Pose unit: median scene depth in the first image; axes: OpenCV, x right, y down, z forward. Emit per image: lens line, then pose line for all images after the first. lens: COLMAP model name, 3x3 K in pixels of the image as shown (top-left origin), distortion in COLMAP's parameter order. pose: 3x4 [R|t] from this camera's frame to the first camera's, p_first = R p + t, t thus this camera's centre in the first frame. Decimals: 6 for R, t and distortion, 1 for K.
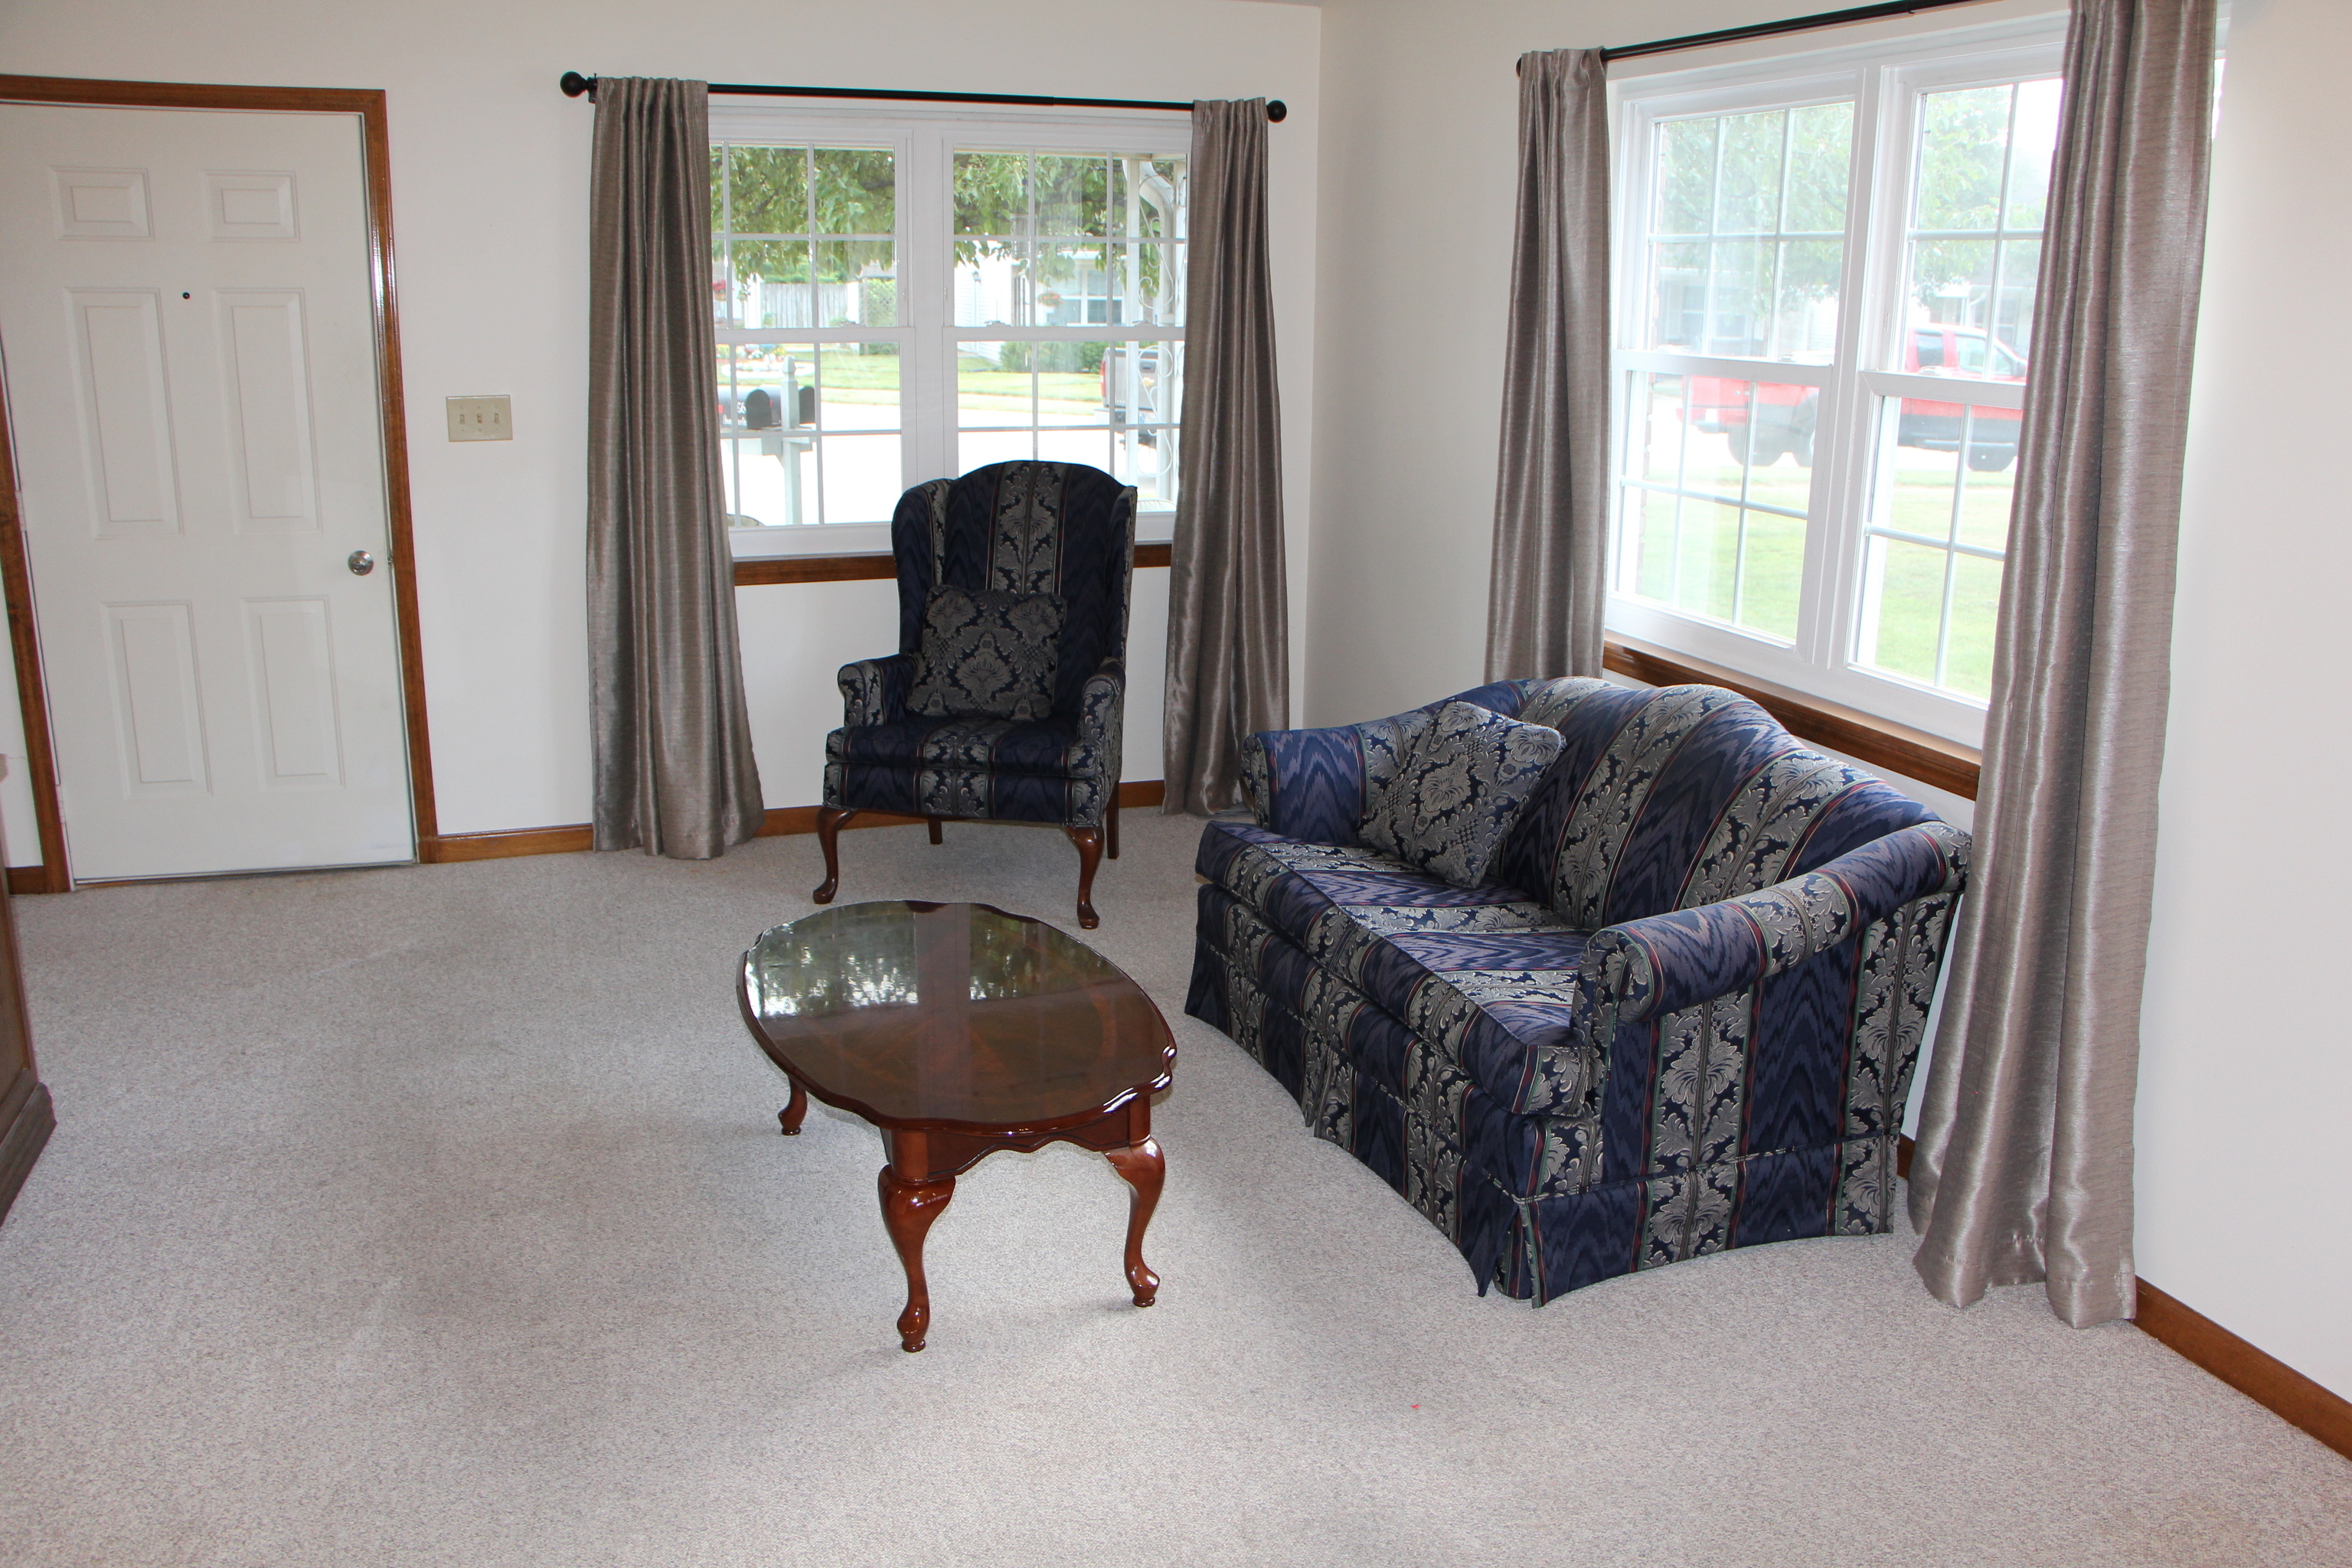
lens RADIAL K [[1963.0, 0, 1176.0], [0, 1963.0, 784.0], [0, 0, 1]] dist [-0.212889, 0.254098]
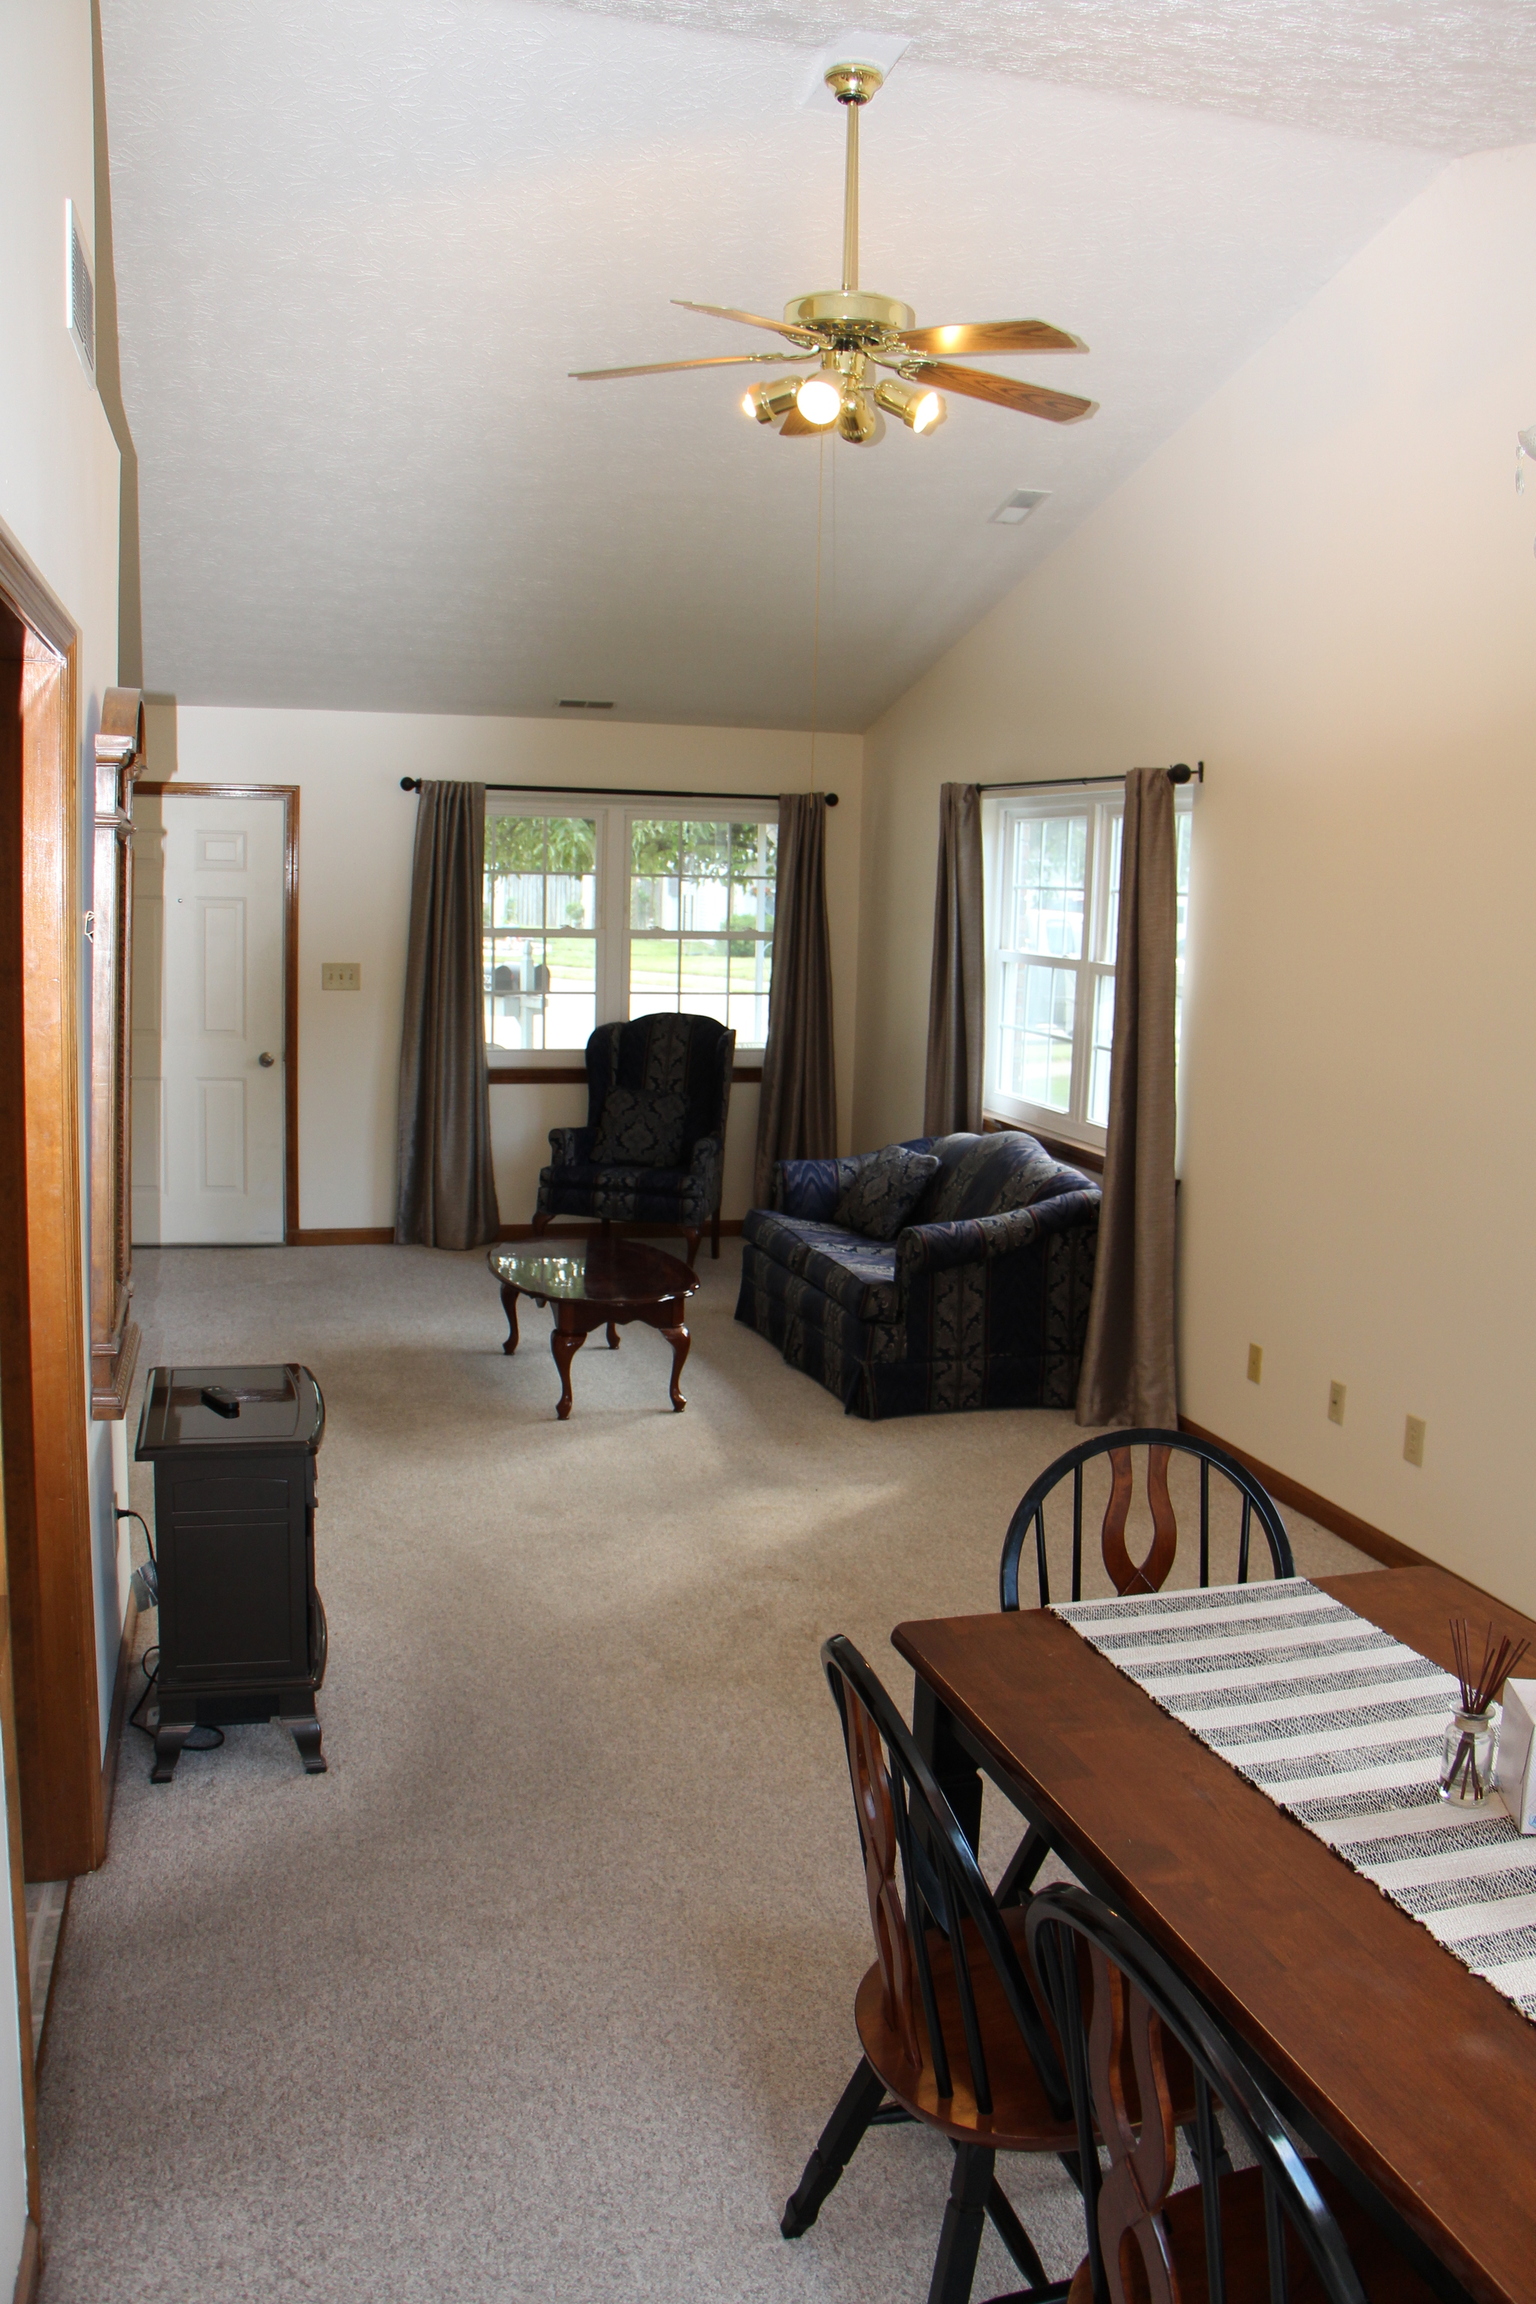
lens RADIAL K [[1922.9, 0, 774.4], [0, 1922.9, 1090.8], [0, 0, 1]] dist [-0.212889, 0.254098]
pose [[0.997631, 0.021125, -0.065475, 0.129321], [-0.030024, 0.989966, -0.138077, 0.131038], [0.061902, 0.139716, 0.988255, -0.633334]]
